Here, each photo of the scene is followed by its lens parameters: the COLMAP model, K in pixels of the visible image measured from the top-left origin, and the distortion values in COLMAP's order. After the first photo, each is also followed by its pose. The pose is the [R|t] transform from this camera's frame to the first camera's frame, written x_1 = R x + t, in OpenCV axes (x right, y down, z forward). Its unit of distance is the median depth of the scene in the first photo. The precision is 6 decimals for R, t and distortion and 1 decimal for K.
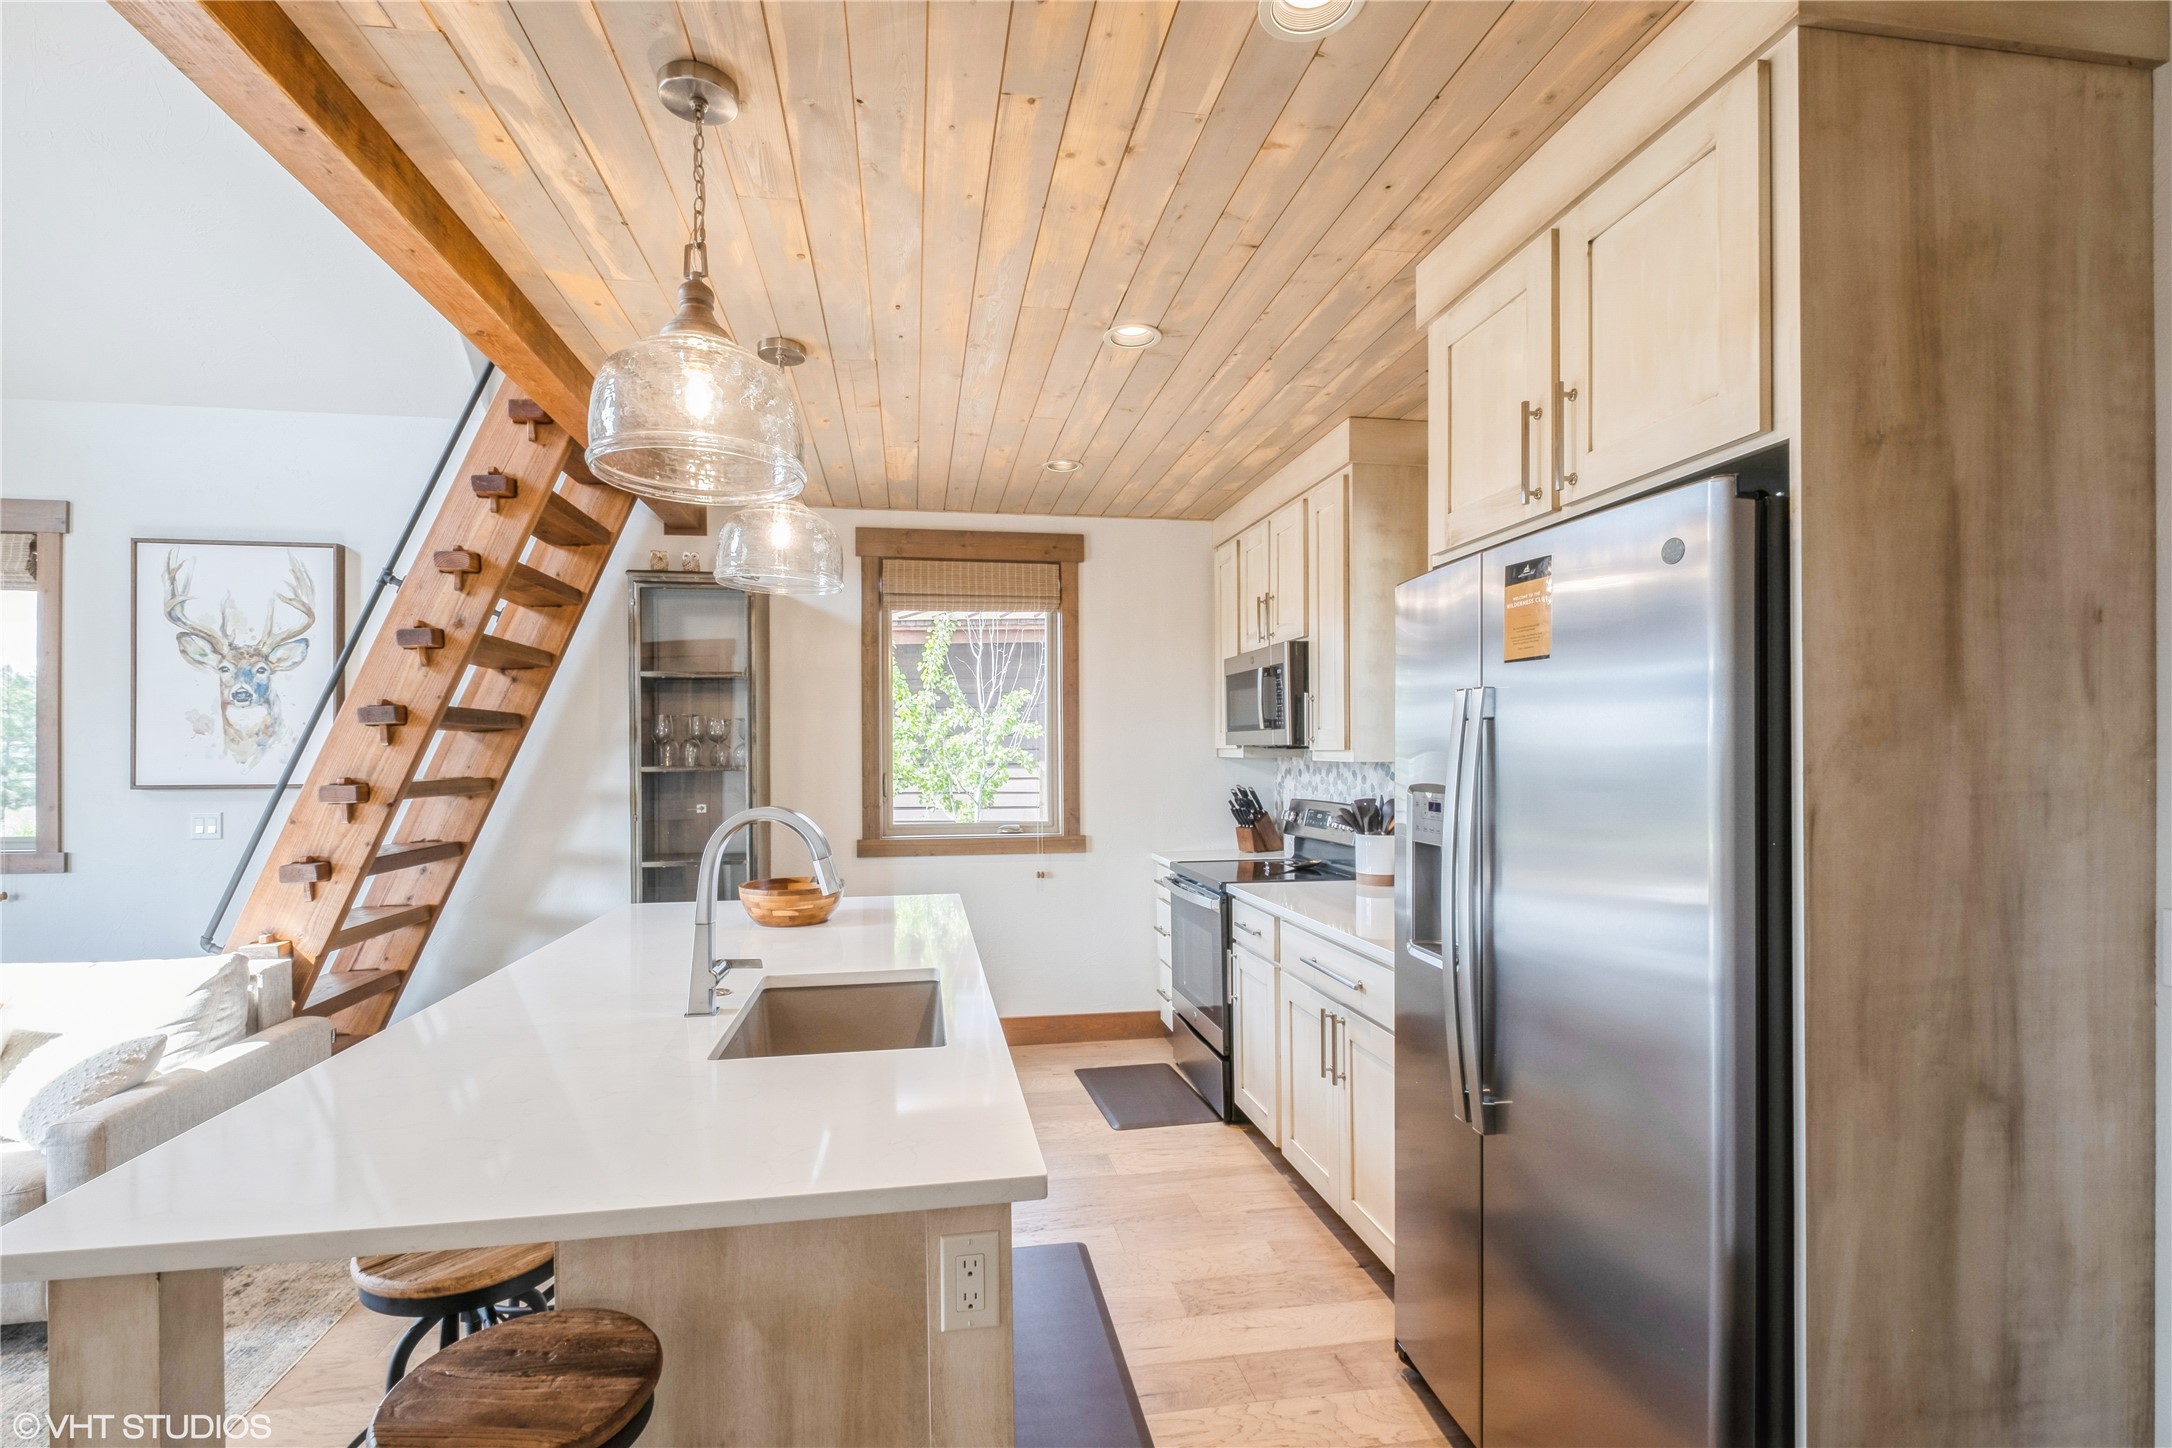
lens RADIAL K [[970.5, 0, 1080.0], [0, 970.5, 760.9], [0, 0, 1]] dist [0.011534, -0.008303]
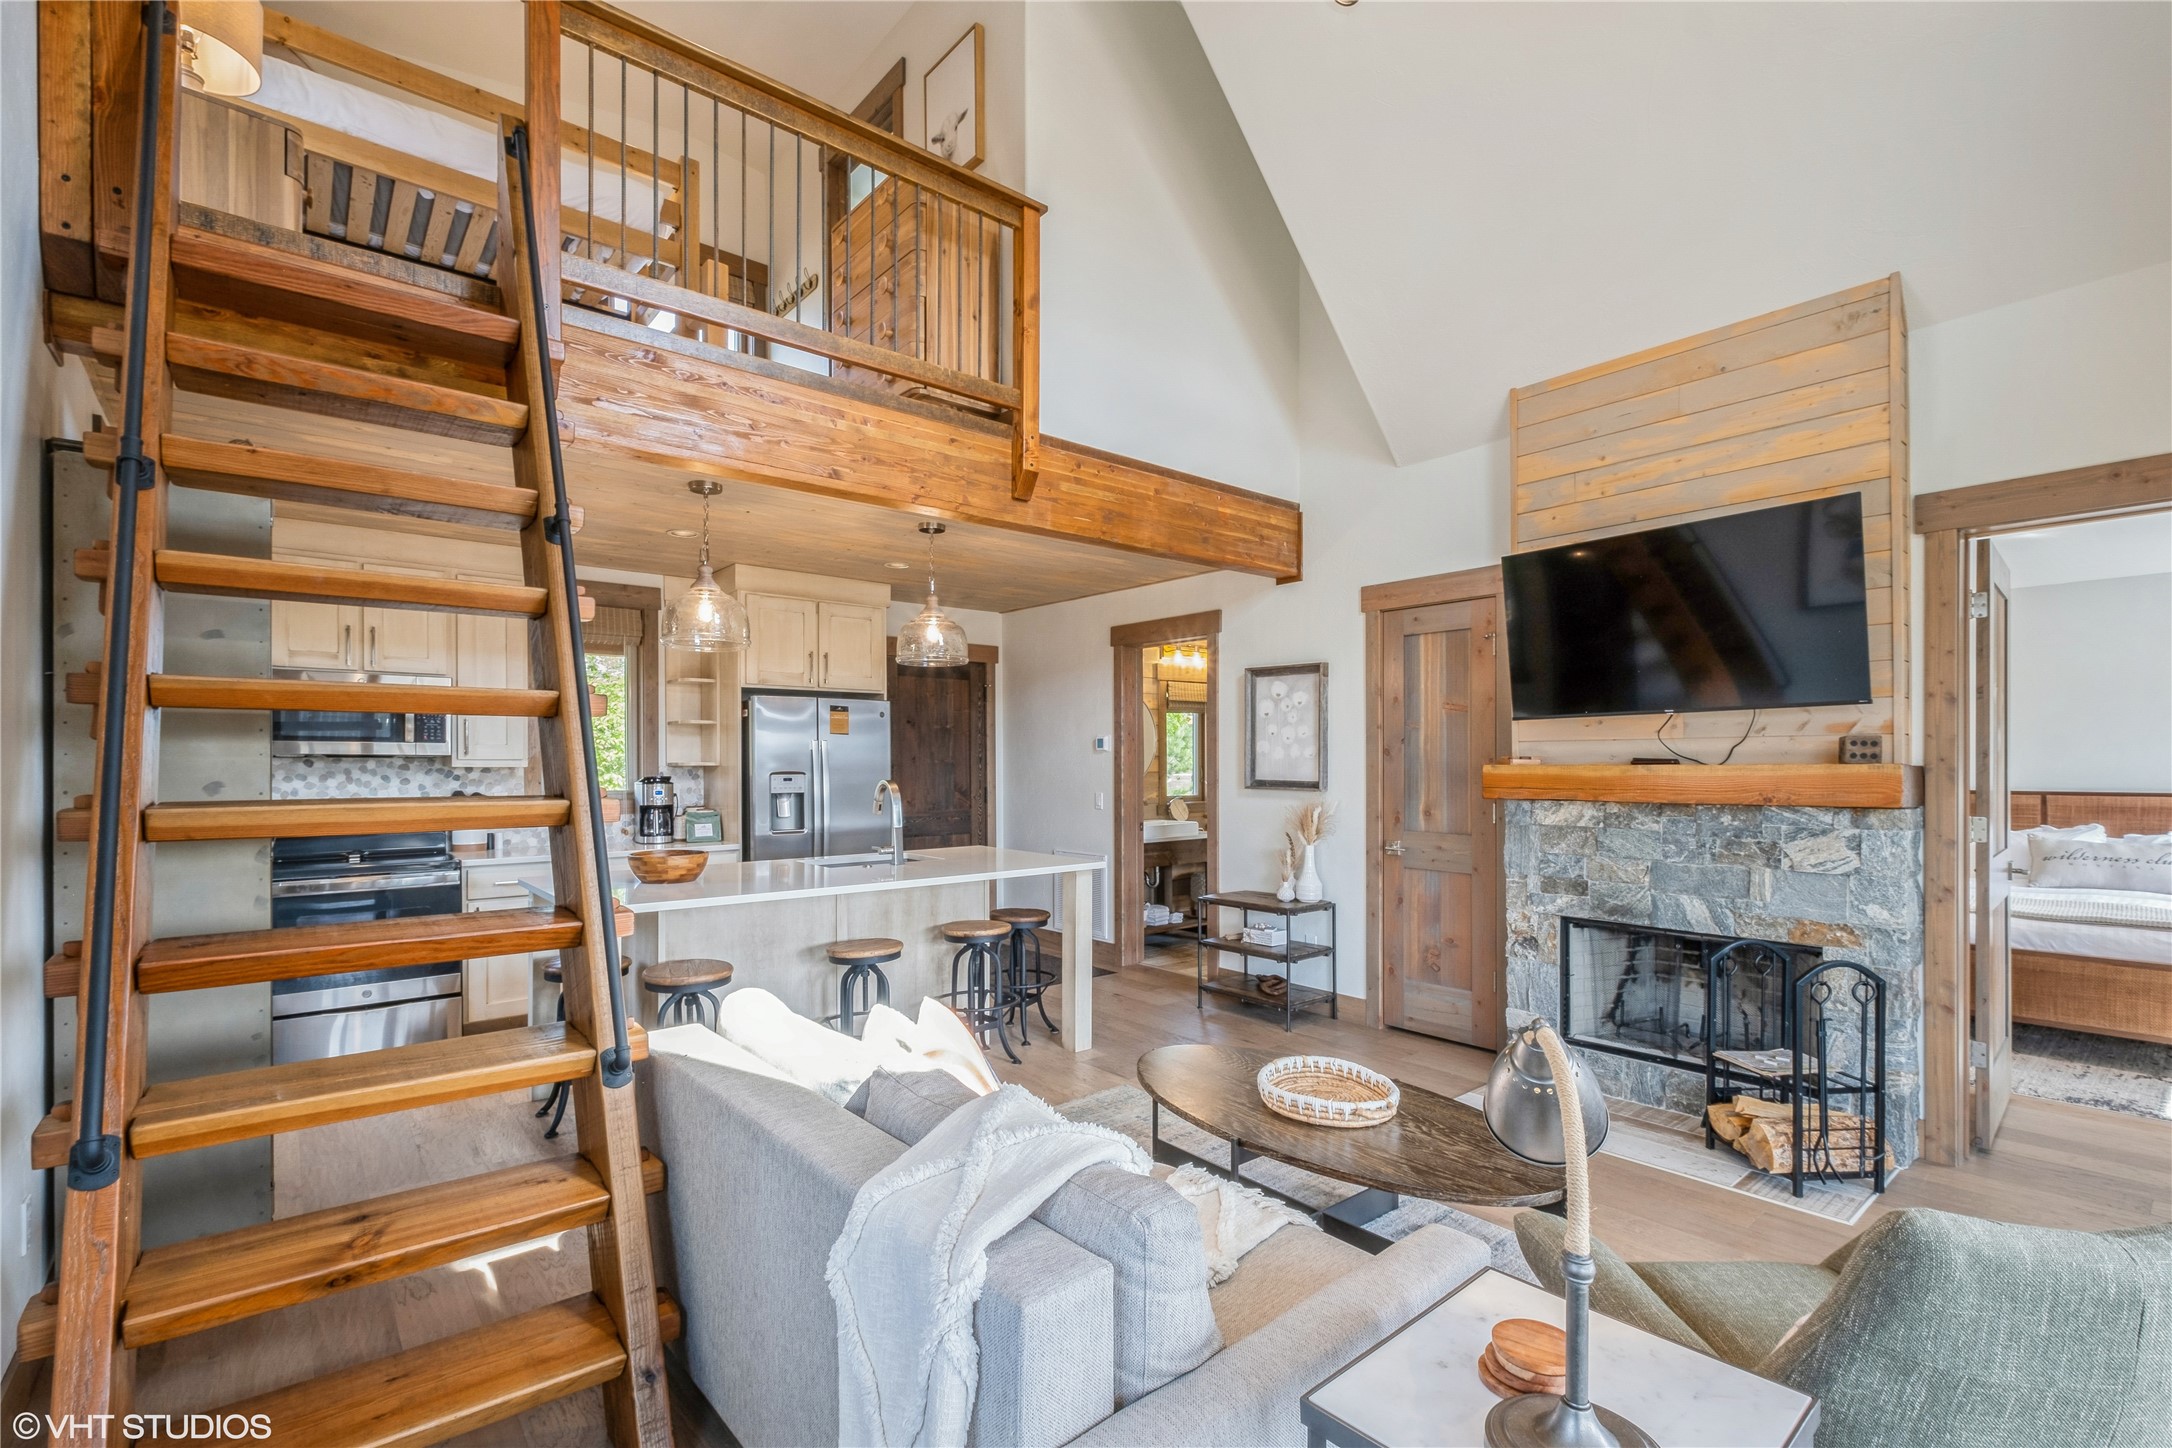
lens RADIAL K [[970.5, 0, 1080.0], [0, 970.5, 760.9], [0, 0, 1]] dist [0.011534, -0.008303]
pose [[-0.501788, 0.006224, 0.864968, -1.252823], [0.011683, 0.999932, -0.000418, 0.002259], [-0.864912, 0.009896, -0.501826, 0.836882]]
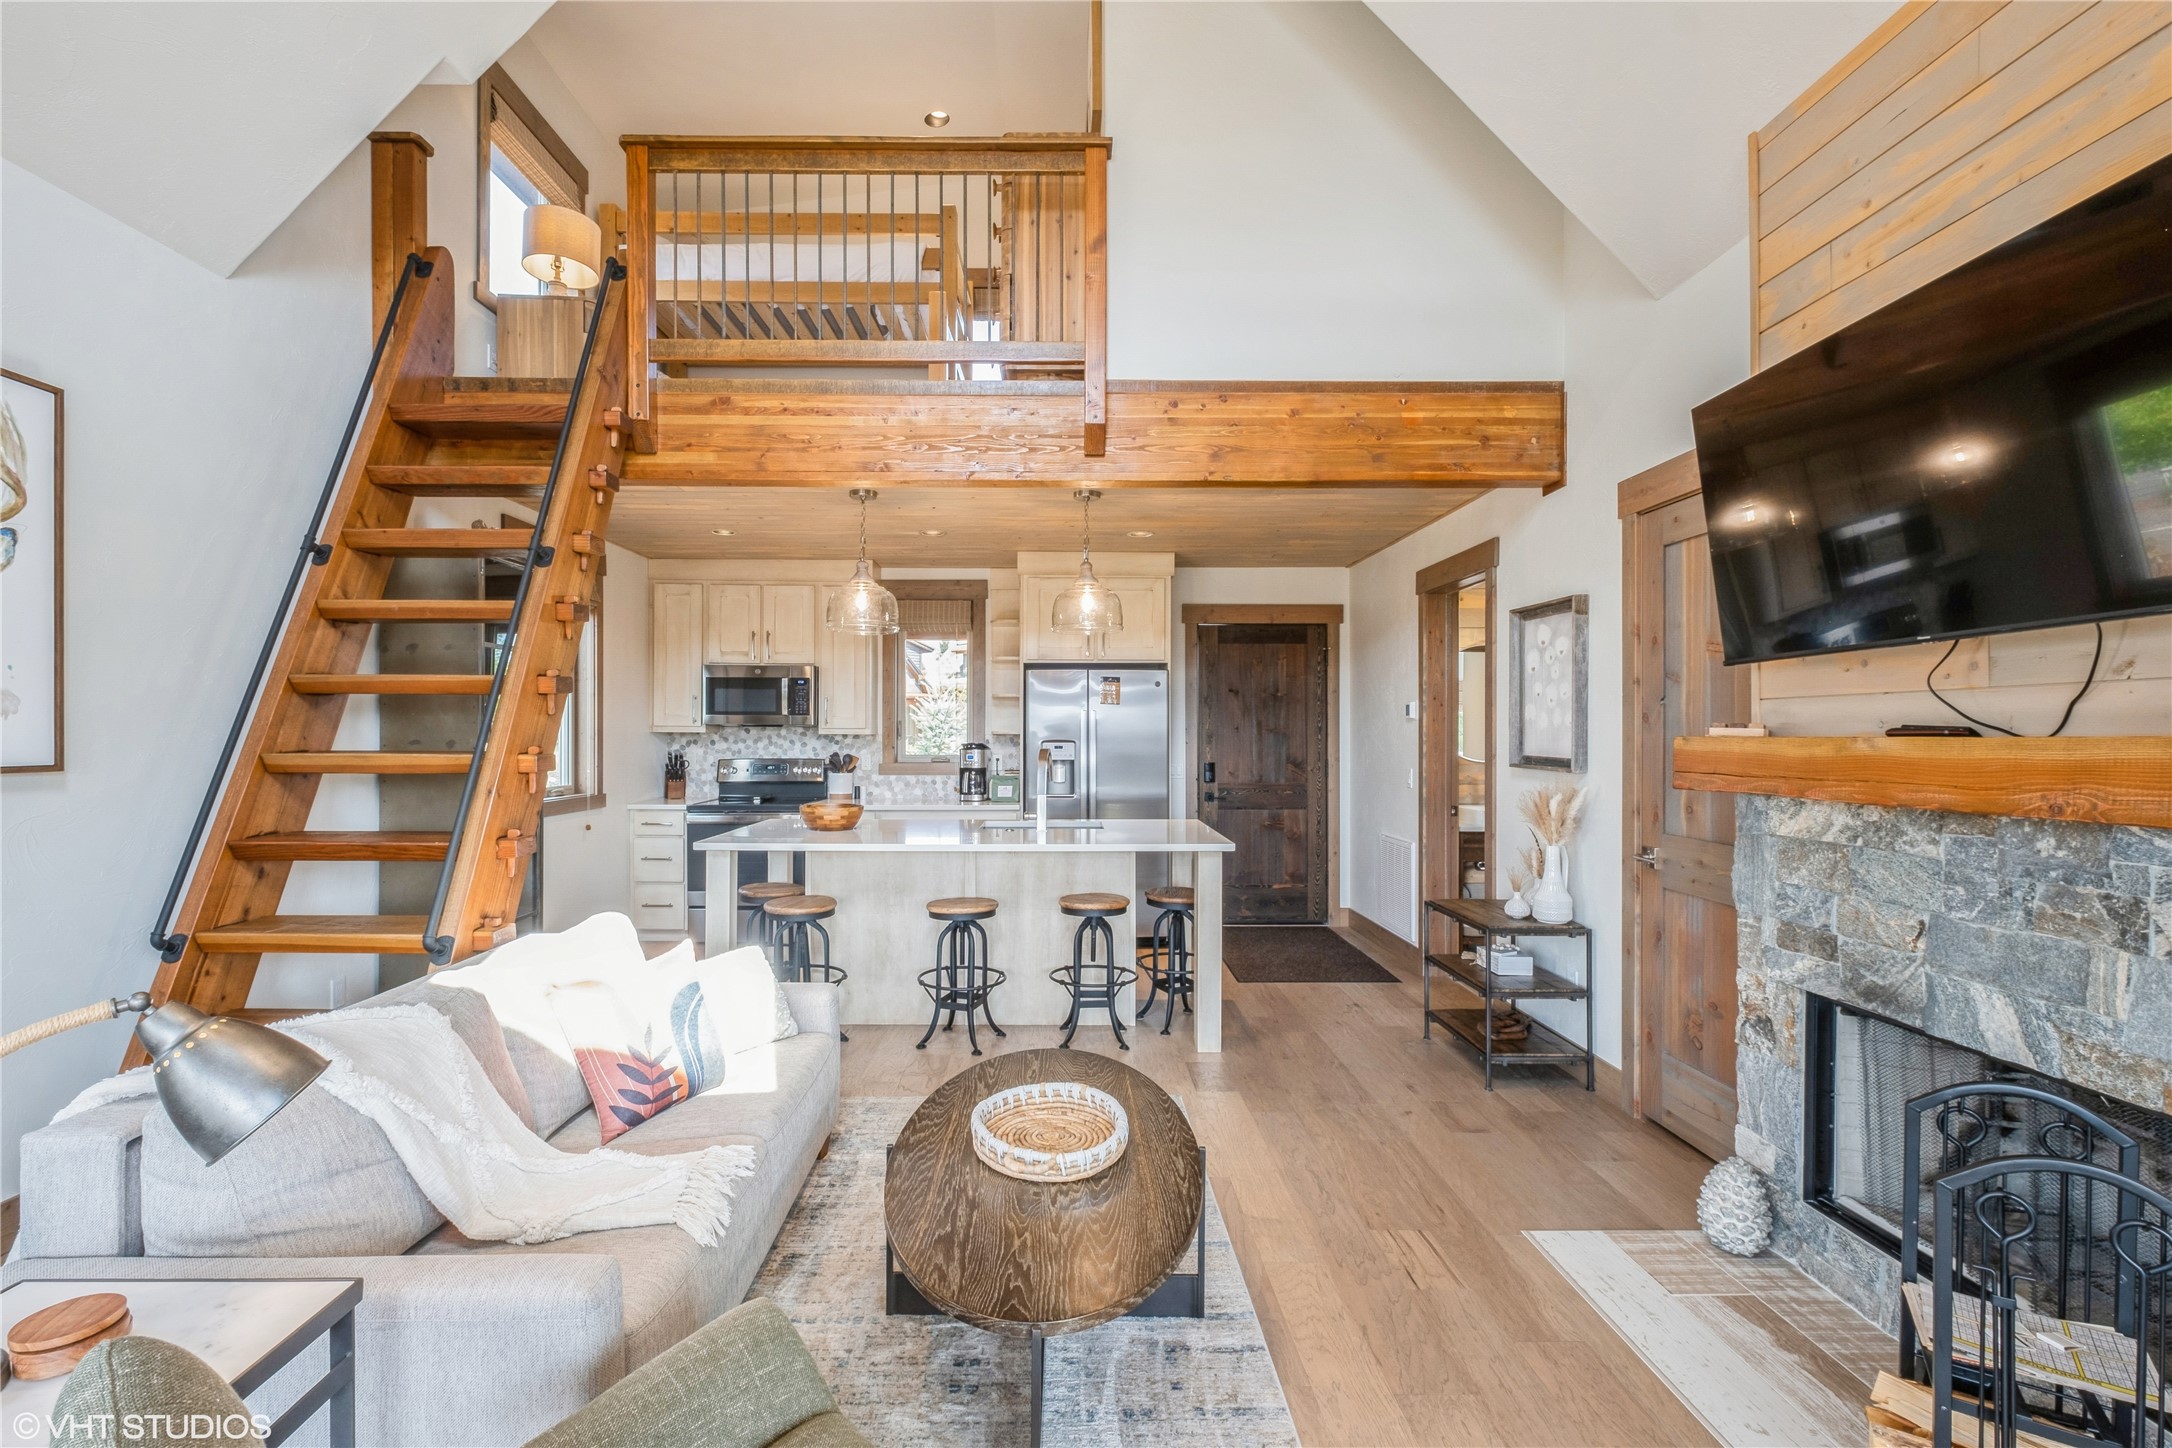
lens RADIAL K [[958.9, 0, 1057.3], [0, 958.9, 732.0], [0, 0, 1]] dist [0.006013, -0.007057]
pose [[0.162802, 0.005885, 0.986641, -1.292427], [0.005656, 0.999960, -0.006898, 0.010190], [-0.986643, 0.006703, 0.162762, 0.255035]]
